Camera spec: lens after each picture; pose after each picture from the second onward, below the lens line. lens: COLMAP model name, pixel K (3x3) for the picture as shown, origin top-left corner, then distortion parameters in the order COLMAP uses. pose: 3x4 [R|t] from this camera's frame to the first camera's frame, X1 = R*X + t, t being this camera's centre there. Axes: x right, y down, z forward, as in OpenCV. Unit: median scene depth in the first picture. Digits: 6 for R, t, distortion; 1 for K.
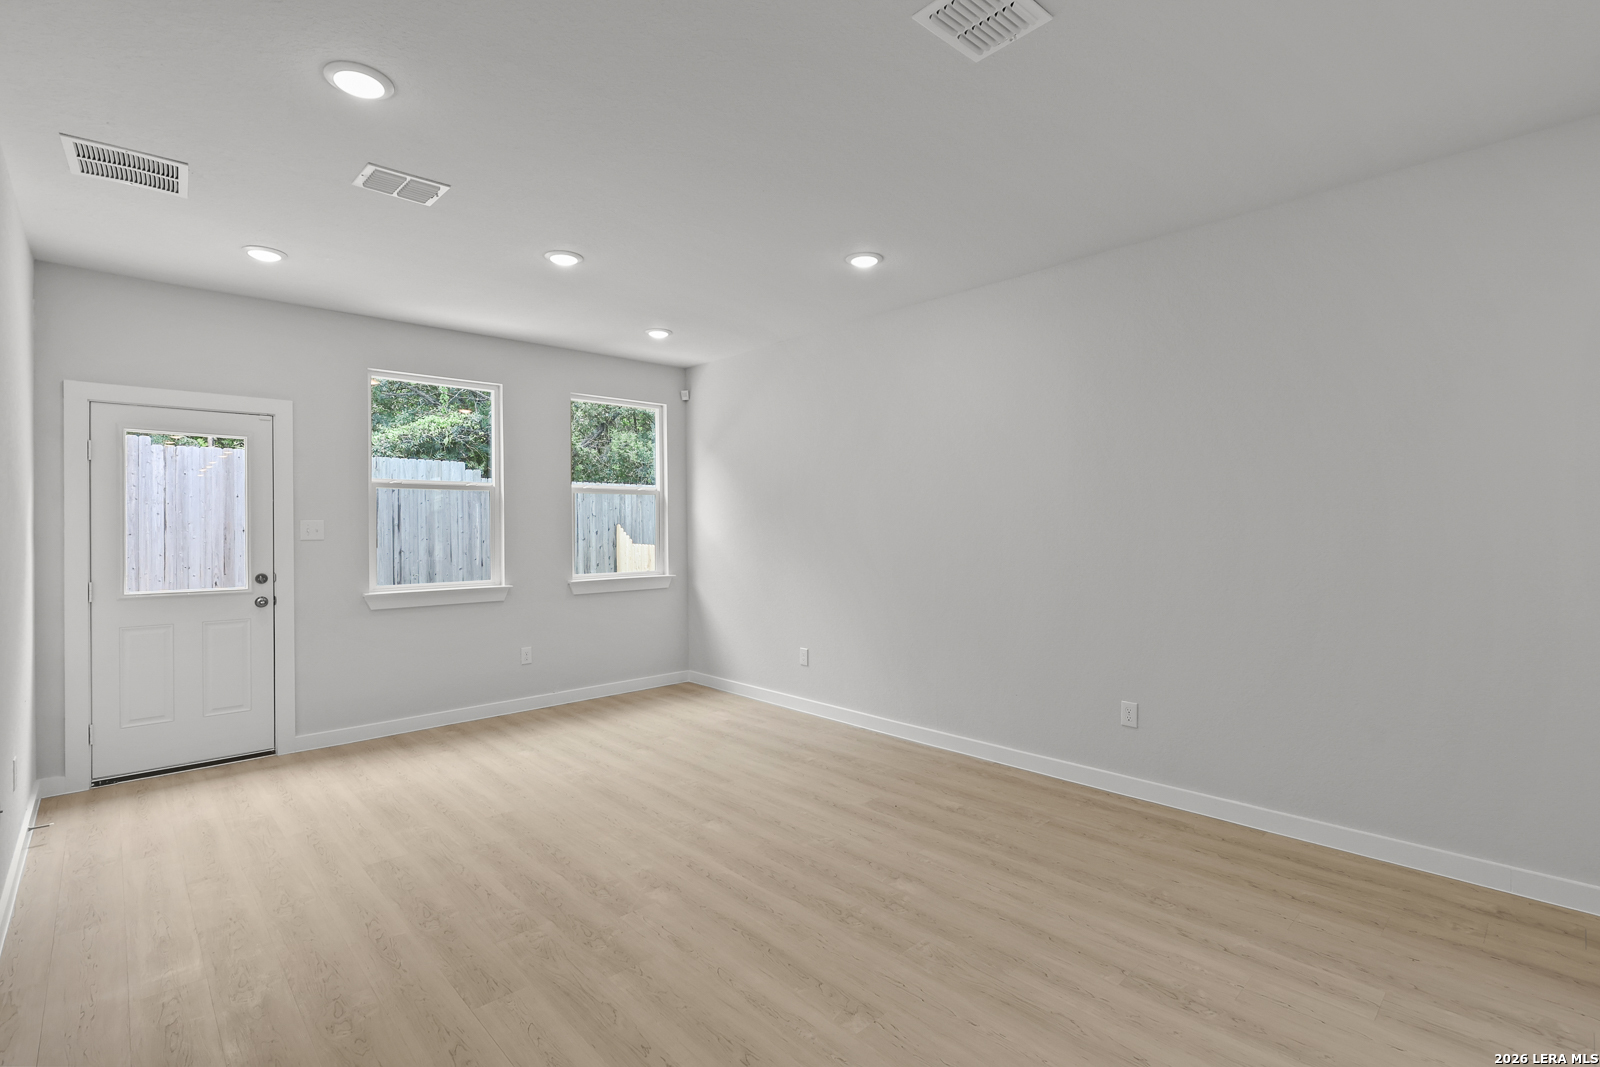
lens RADIAL K [[734.9, 0, 787.9], [0, 734.9, 524.7], [0, 0, 1]] dist [-0.002867, 0.000148]
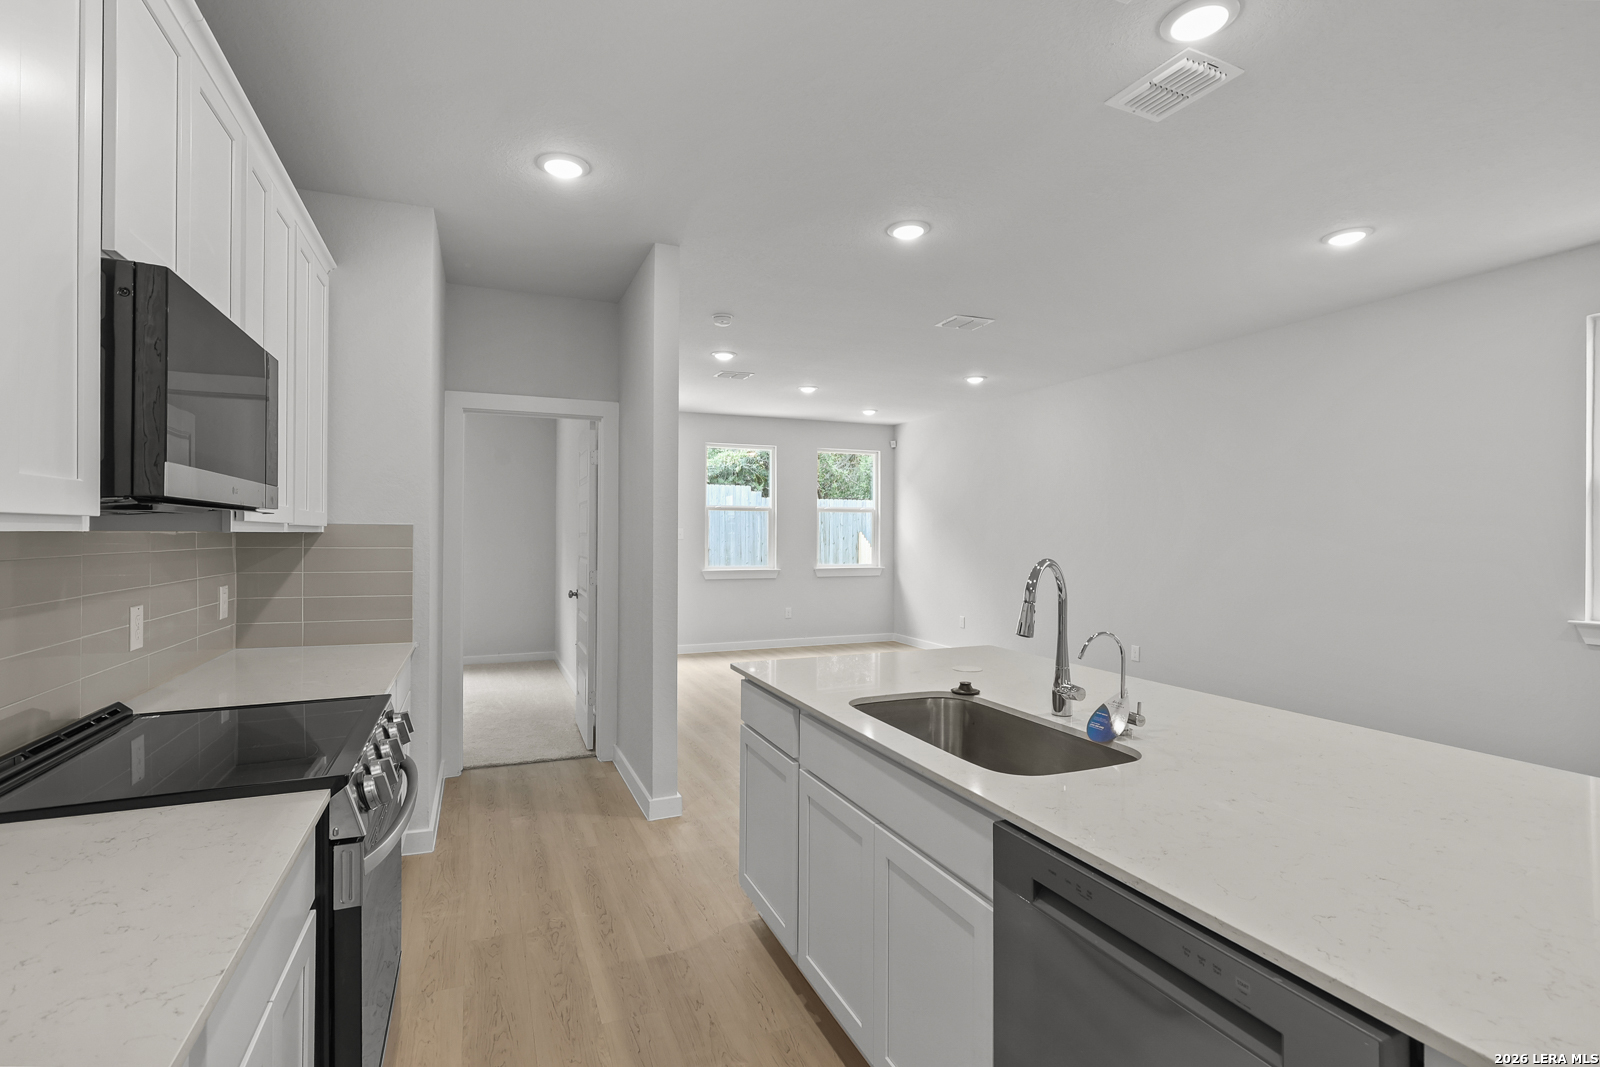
lens RADIAL K [[745.7, 0, 793.5], [0, 745.7, 522.9], [0, 0, 1]] dist [0.001890, 0.000734]
pose [[0.940378, 0.005434, -0.340088, 0.254862], [-0.009669, 0.999895, -0.010759, -0.003426], [0.339994, 0.013406, 0.940332, -0.653382]]
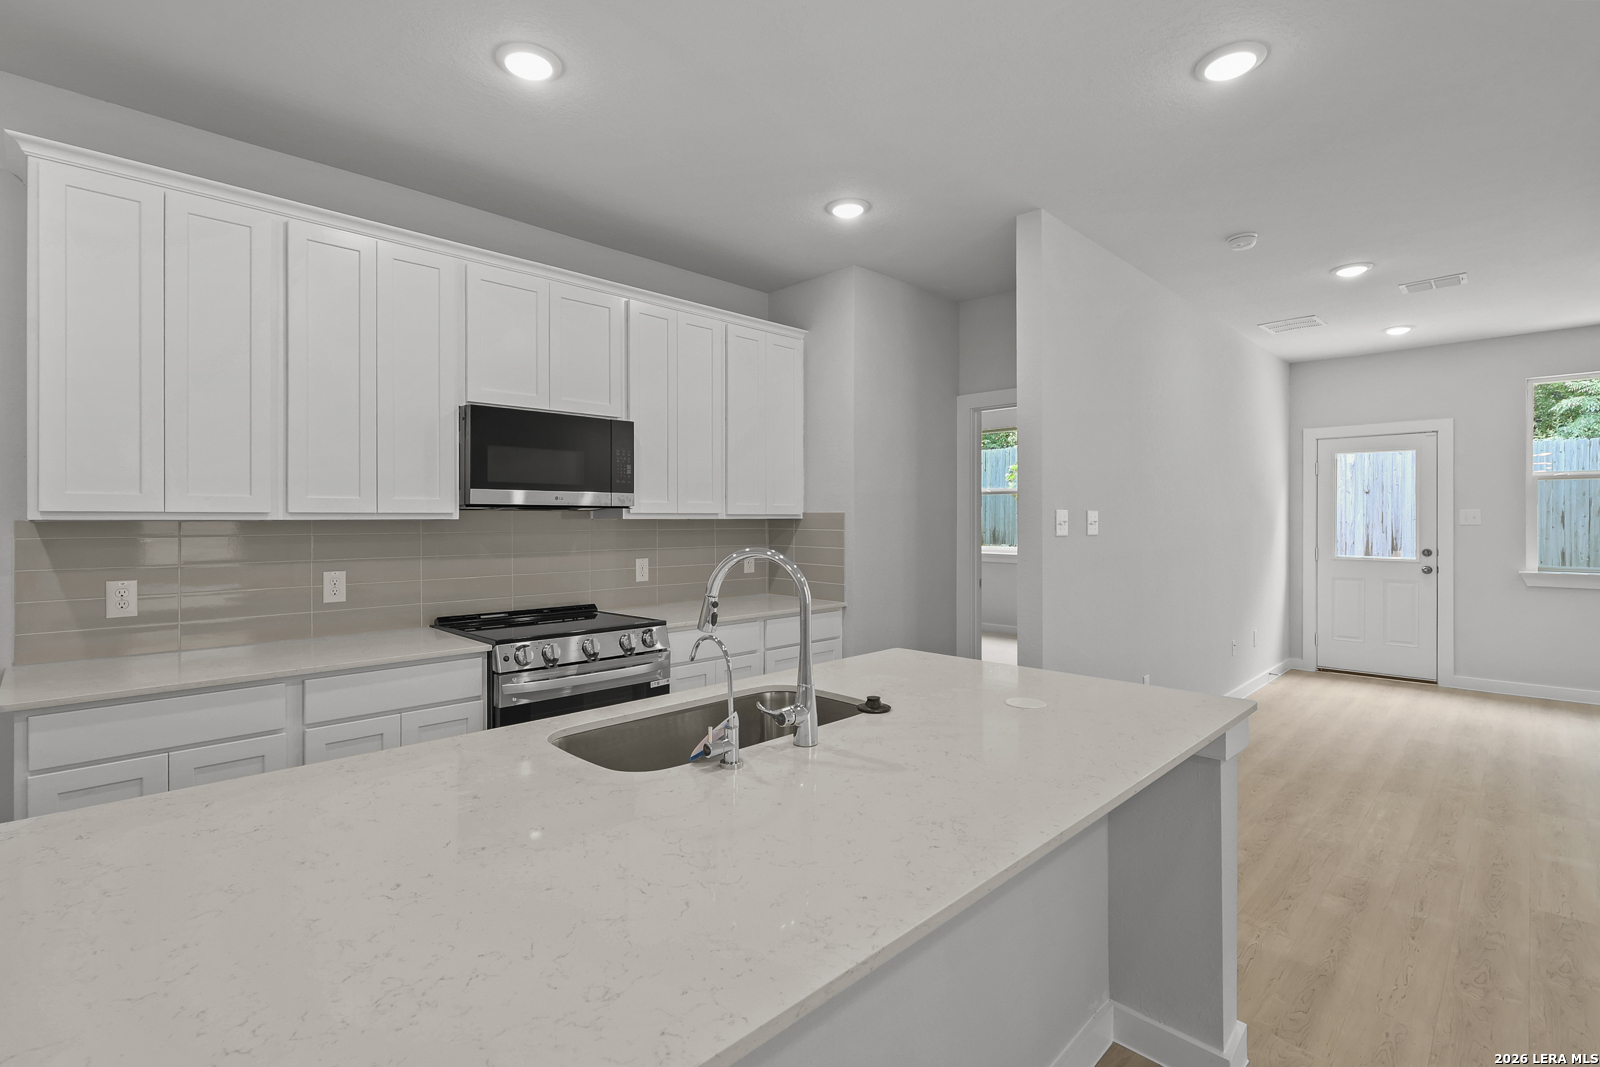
lens RADIAL K [[745.7, 0, 793.5], [0, 745.7, 522.9], [0, 0, 1]] dist [0.001890, 0.000734]
pose [[0.043650, 0.013353, -0.998958, 0.598865], [0.005129, 0.999894, 0.013590, -0.006479], [0.999034, -0.005717, 0.043577, -0.226060]]
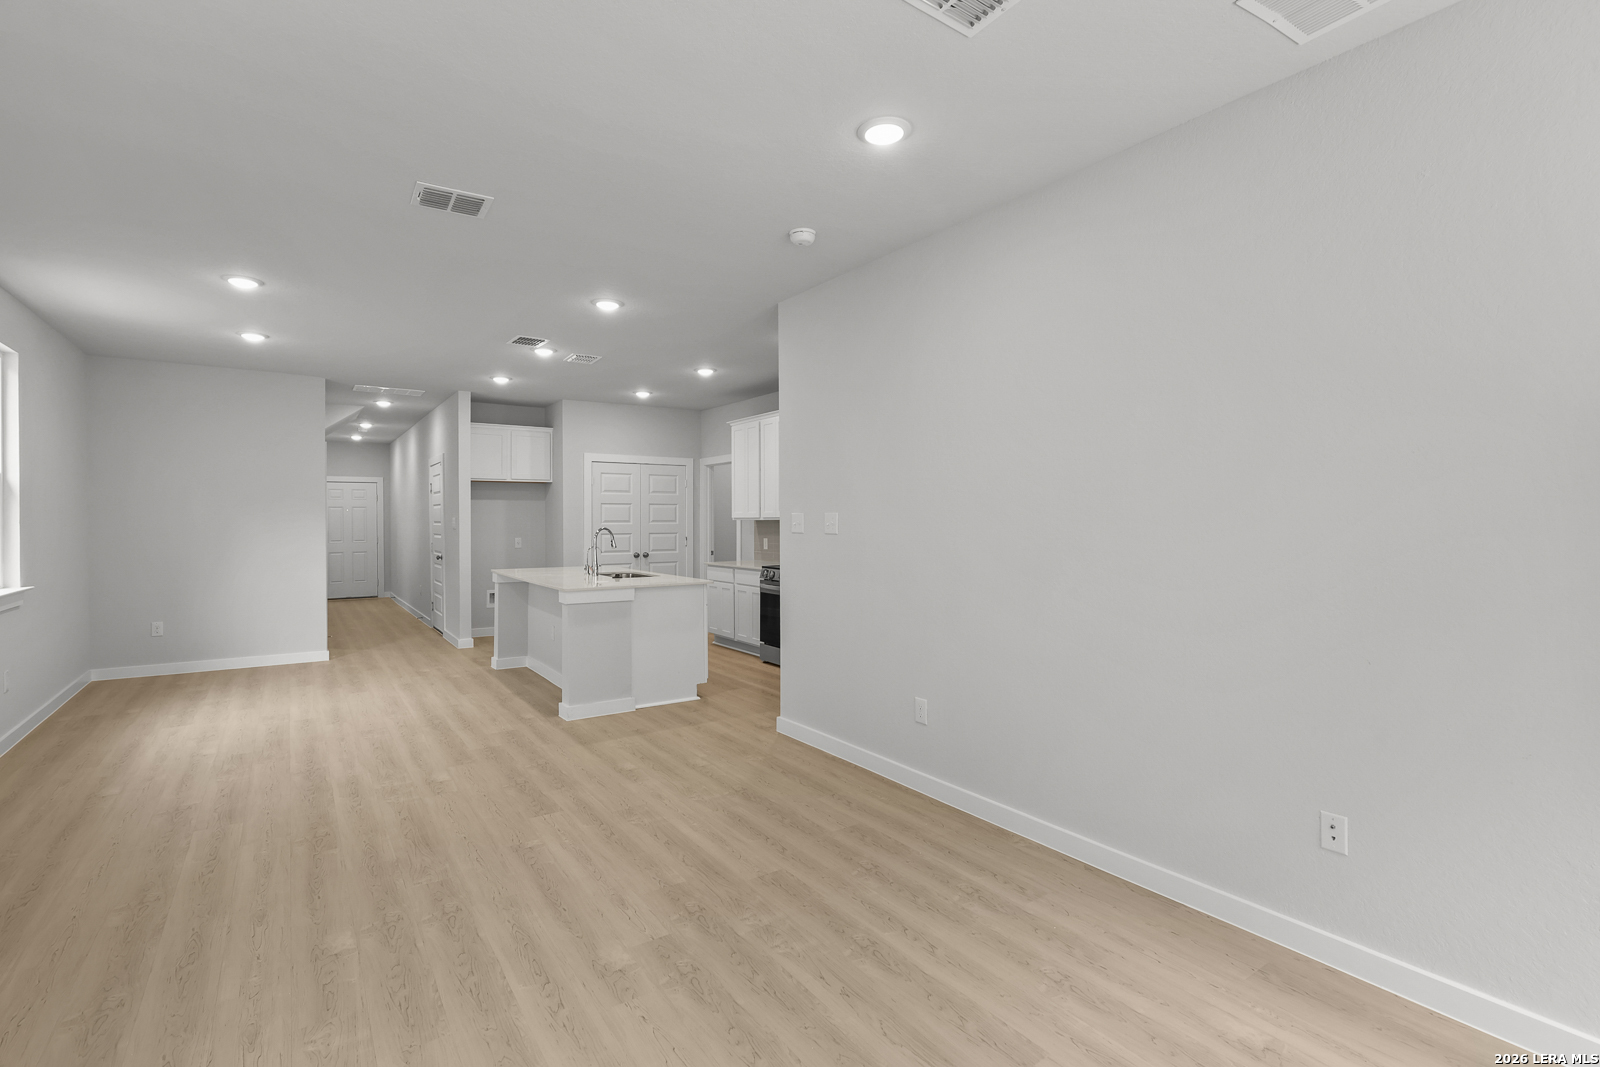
lens RADIAL K [[734.9, 0, 787.9], [0, 734.9, 524.7], [0, 0, 1]] dist [-0.002867, 0.000148]
pose [[-0.988912, 0.011668, 0.148042, -0.300974], [0.012123, 0.999924, 0.002167, 0.004885], [-0.148005, 0.003938, -0.988979, 1.092017]]
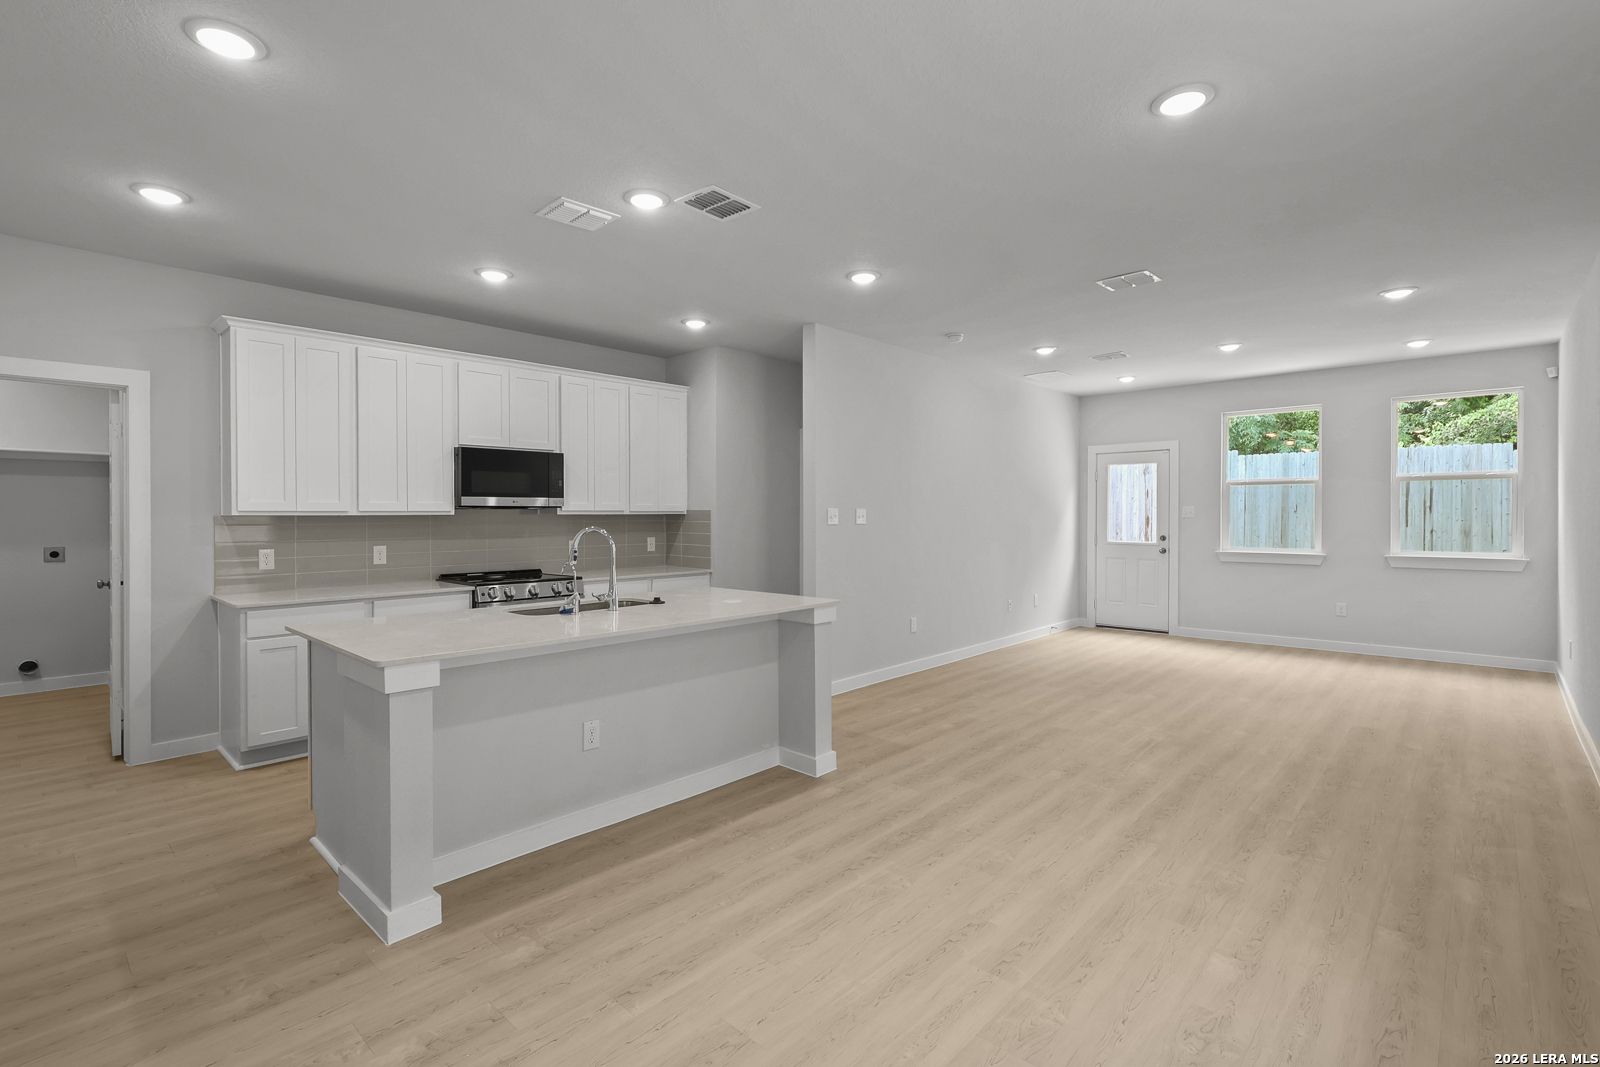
lens RADIAL K [[738.8, 0, 798.2], [0, 738.8, 527.7], [0, 0, 1]] dist [-0.001797, 0.000488]
pose [[0.077160, 0.027147, -0.996649, 1.060396], [0.005928, 0.999599, 0.027686, -0.010439], [0.997001, -0.008045, 0.076968, -0.068082]]
